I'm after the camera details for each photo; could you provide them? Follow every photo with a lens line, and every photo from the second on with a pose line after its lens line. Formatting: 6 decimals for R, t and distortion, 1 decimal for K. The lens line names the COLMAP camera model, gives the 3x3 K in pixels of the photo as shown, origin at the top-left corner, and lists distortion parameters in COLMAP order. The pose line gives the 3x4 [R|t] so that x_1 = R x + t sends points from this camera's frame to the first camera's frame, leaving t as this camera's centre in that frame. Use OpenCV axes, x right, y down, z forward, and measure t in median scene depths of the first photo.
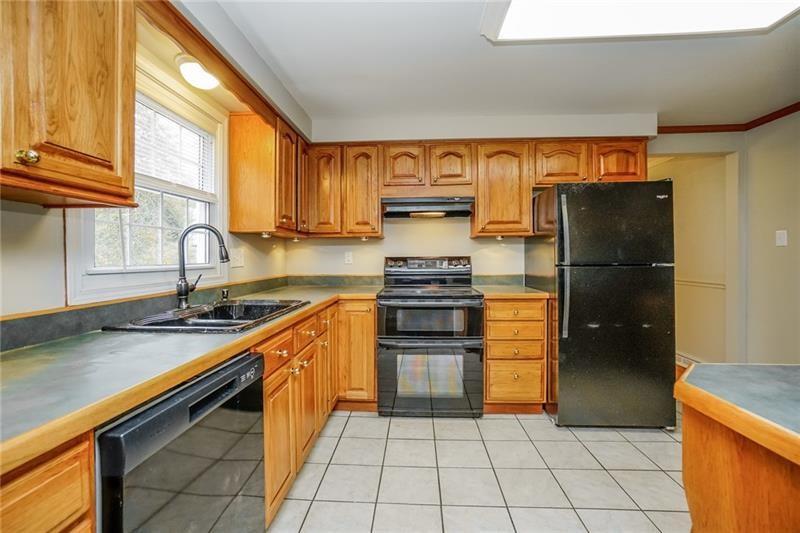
lens RADIAL K [[352.1, 0, 402.9], [0, 352.1, 259.6], [0, 0, 1]] dist [-0.047546, 0.011216]
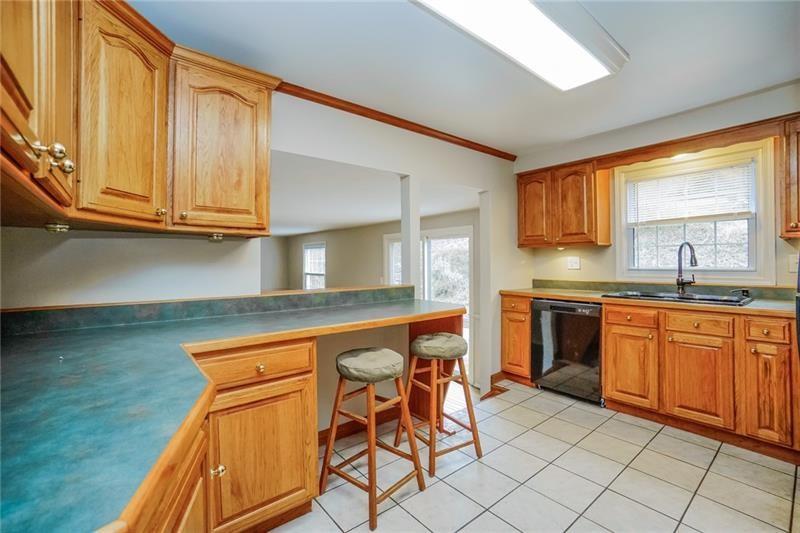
lens RADIAL K [[352.1, 0, 398.6], [0, 352.1, 263.1], [0, 0, 1]] dist [-0.047546, 0.011216]
pose [[-0.727413, 0.006893, -0.686165, 0.867567], [-0.002115, 0.999922, 0.012287, -0.012886], [0.686196, 0.010389, -0.727342, 0.759550]]
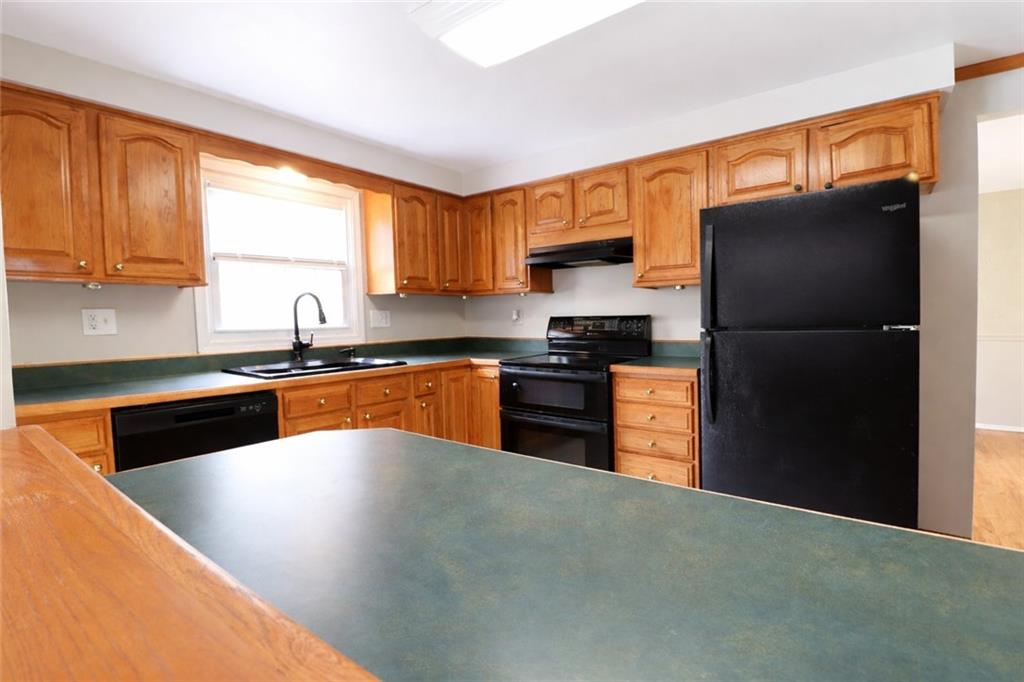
lens RADIAL K [[479.4, 0, 524.9], [0, 479.4, 291.0], [0, 0, 1]] dist [-0.018295, 0.000317]
pose [[0.833395, -0.036930, -0.551443, 0.579114], [0.005474, 0.998268, -0.058581, -0.002299], [0.552651, 0.045803, 0.832153, 0.022916]]
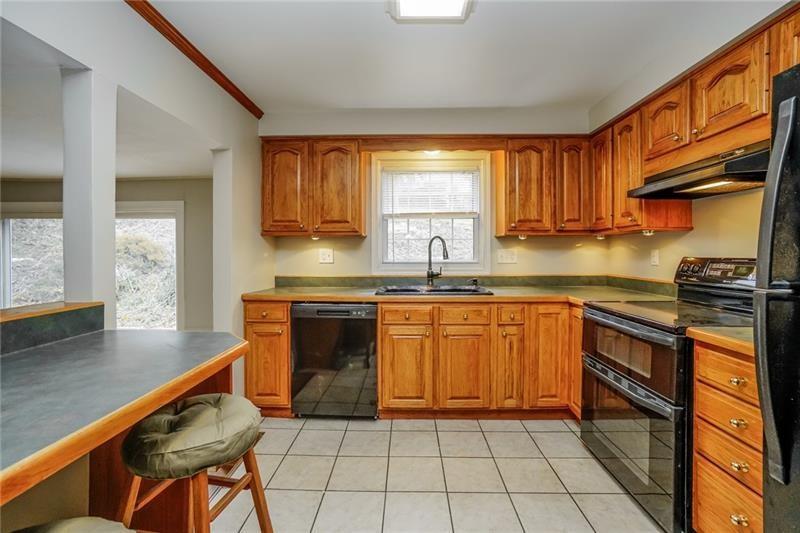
lens RADIAL K [[352.1, 0, 402.3], [0, 352.1, 258.4], [0, 0, 1]] dist [-0.047546, 0.011216]
pose [[0.050684, 0.015141, -0.998600, 0.651022], [-0.011331, 0.999829, 0.014584, -0.010227], [0.998650, 0.010576, 0.050847, 0.465908]]
